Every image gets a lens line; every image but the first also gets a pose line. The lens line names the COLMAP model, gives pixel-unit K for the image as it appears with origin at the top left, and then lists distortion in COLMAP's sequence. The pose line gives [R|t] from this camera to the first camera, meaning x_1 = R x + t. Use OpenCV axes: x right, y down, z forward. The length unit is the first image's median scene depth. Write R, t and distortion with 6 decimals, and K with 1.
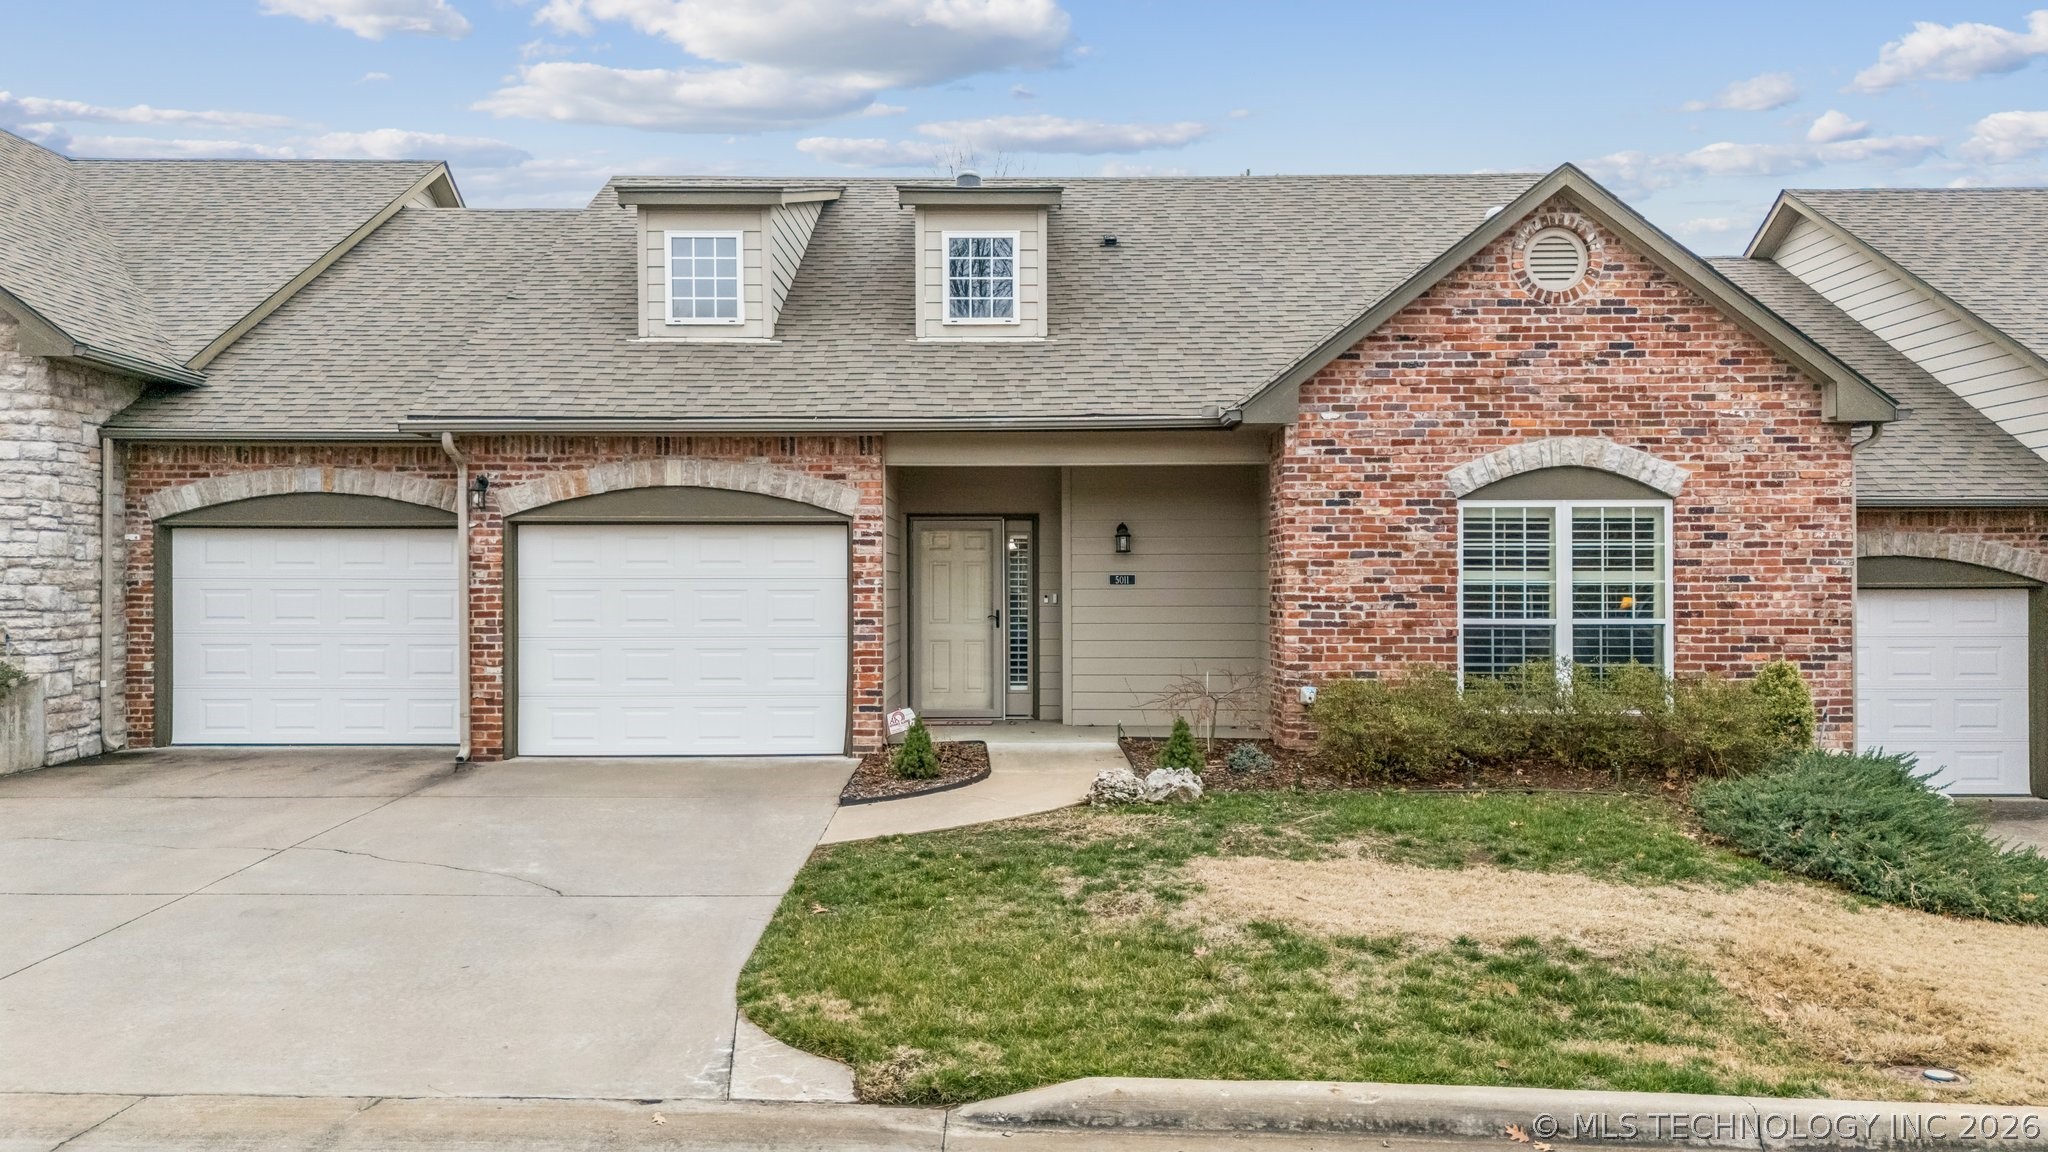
lens RADIAL K [[1521.9, 0, 1028.6], [0, 1521.9, 586.0], [0, 0, 1]] dist [0.080752, -0.001868]
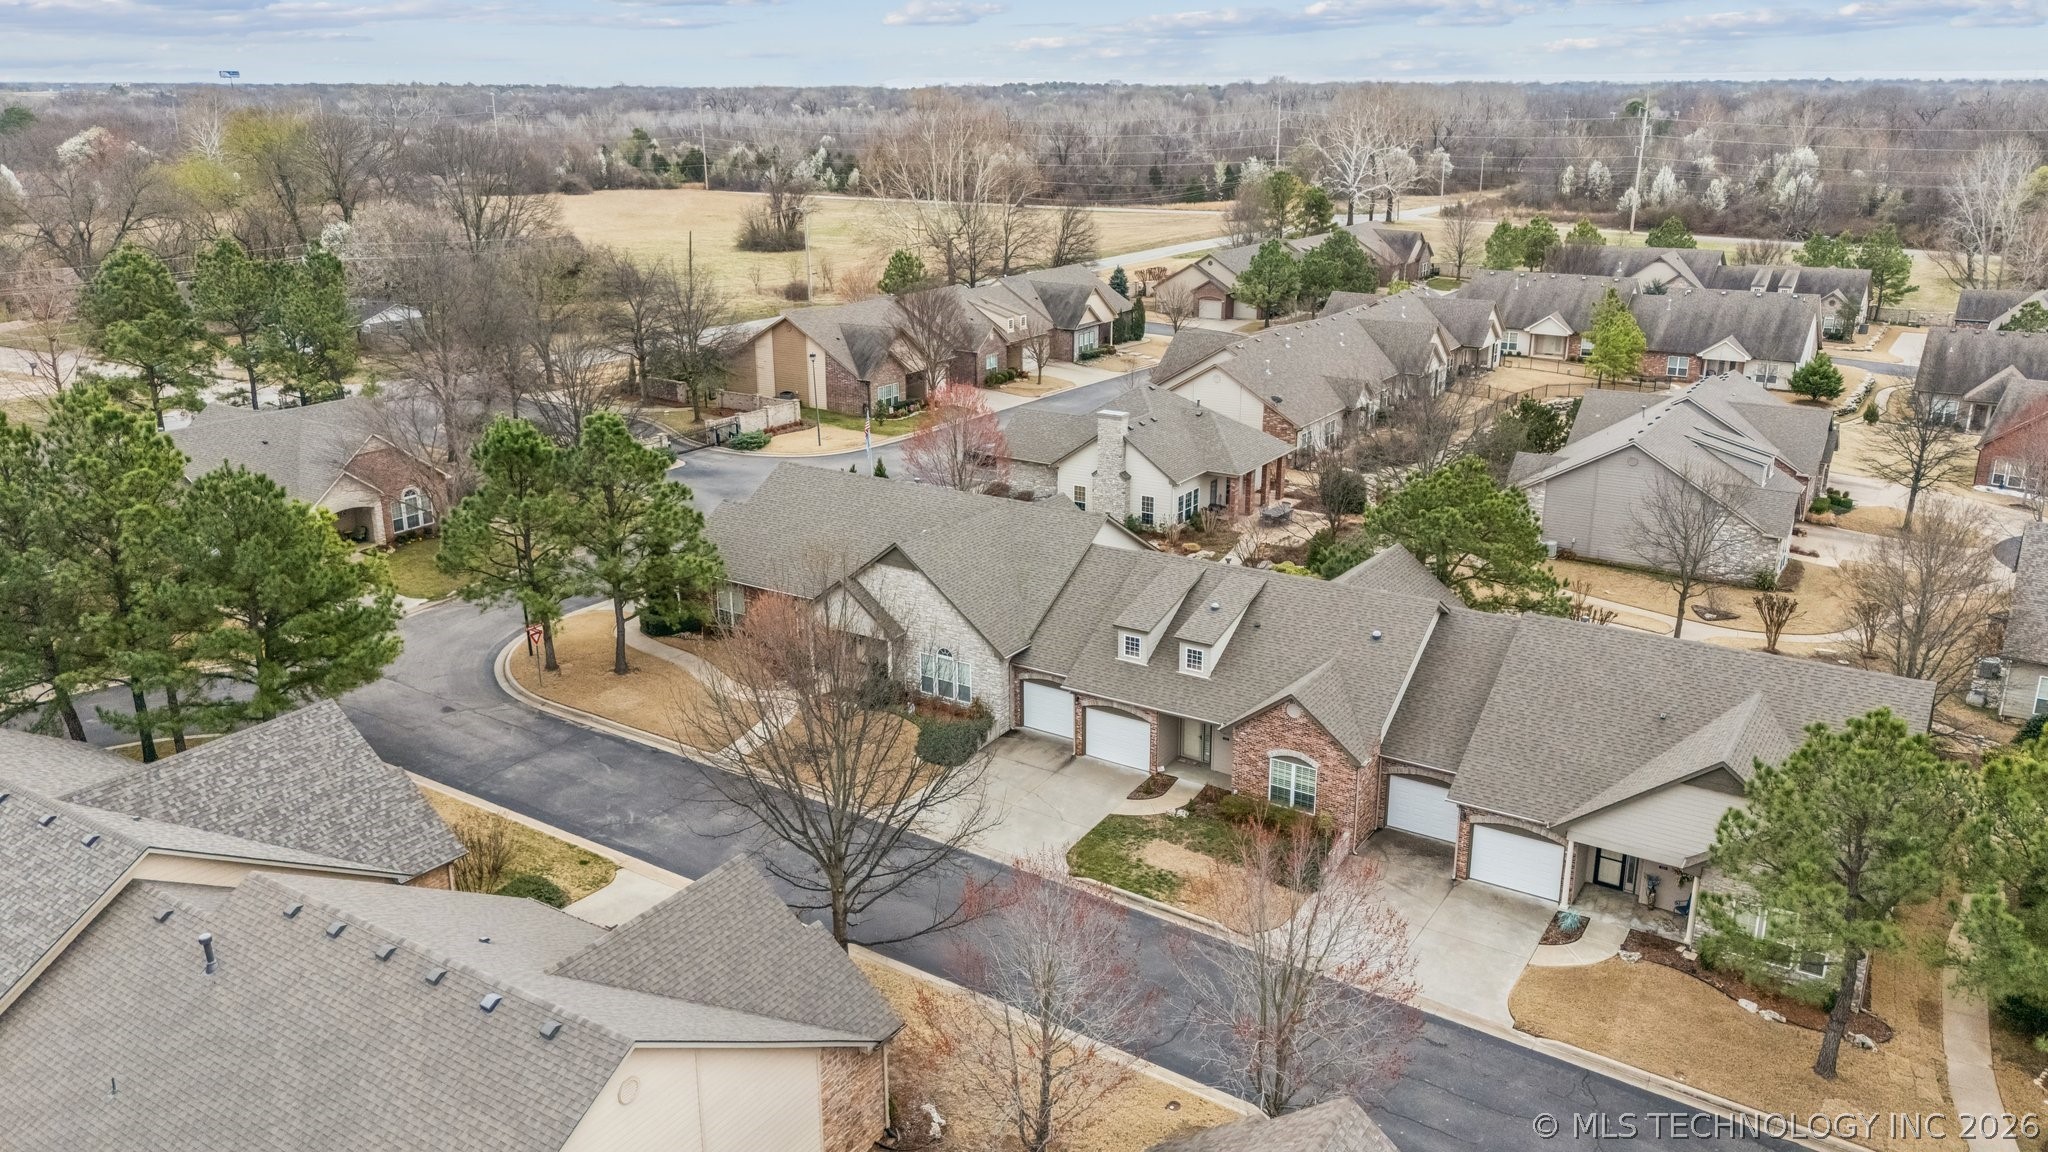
lens RADIAL K [[1521.9, 0, 1028.6], [0, 1521.9, 586.0], [0, 0, 1]] dist [0.080752, -0.001868]
pose [[0.841171, 0.169397, -0.513552, 1.809213], [0.018747, 0.939965, 0.340756, -1.957999], [0.540444, -0.296261, 0.787496, -2.554881]]
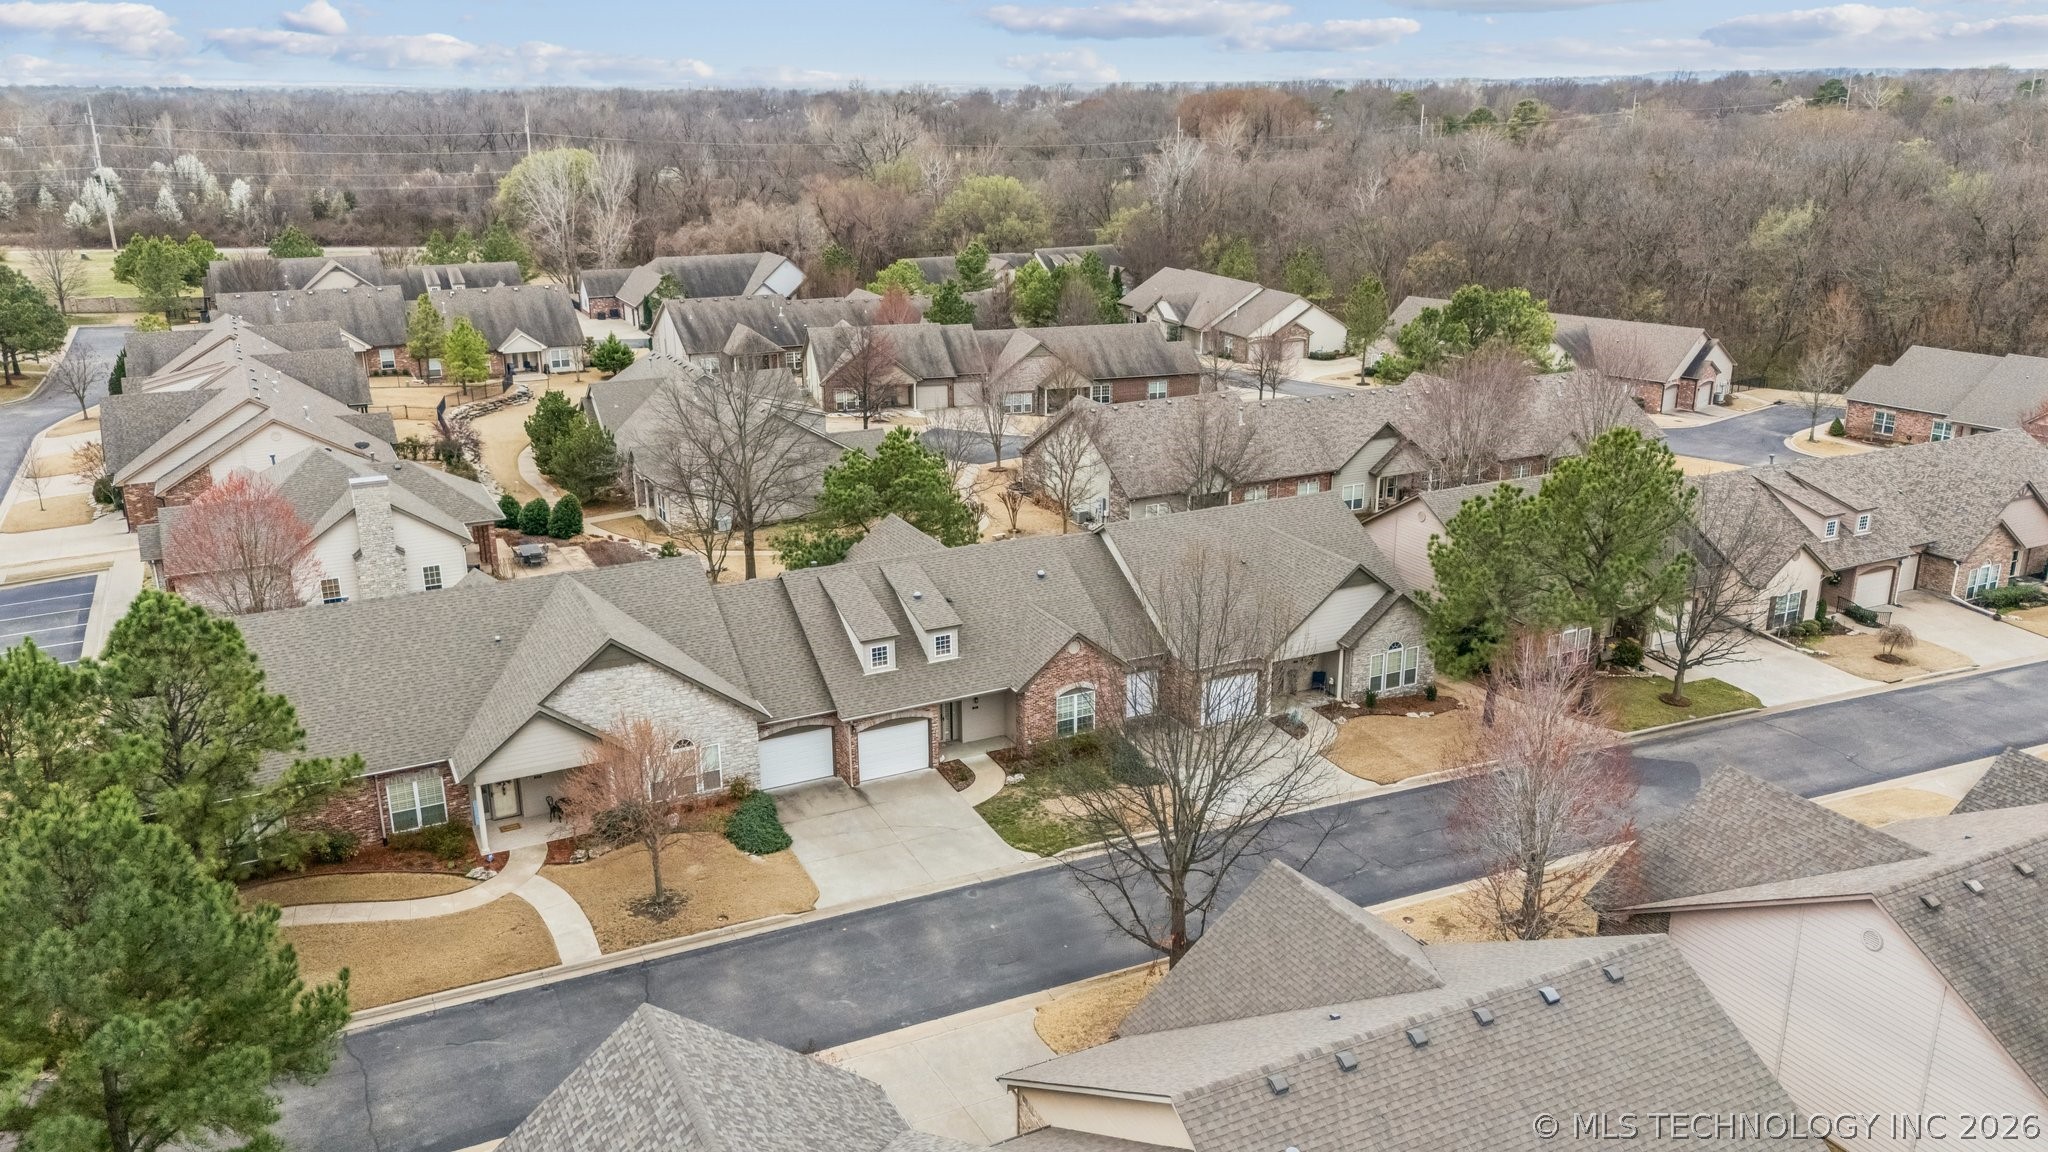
lens RADIAL K [[1521.9, 0, 1028.6], [0, 1521.9, 586.0], [0, 0, 1]] dist [0.080752, -0.001868]
pose [[0.893596, -0.141865, 0.425864, -1.741996], [-0.013137, 0.940071, 0.340726, -1.973061], [-0.448679, -0.310066, 0.838180, -2.778164]]
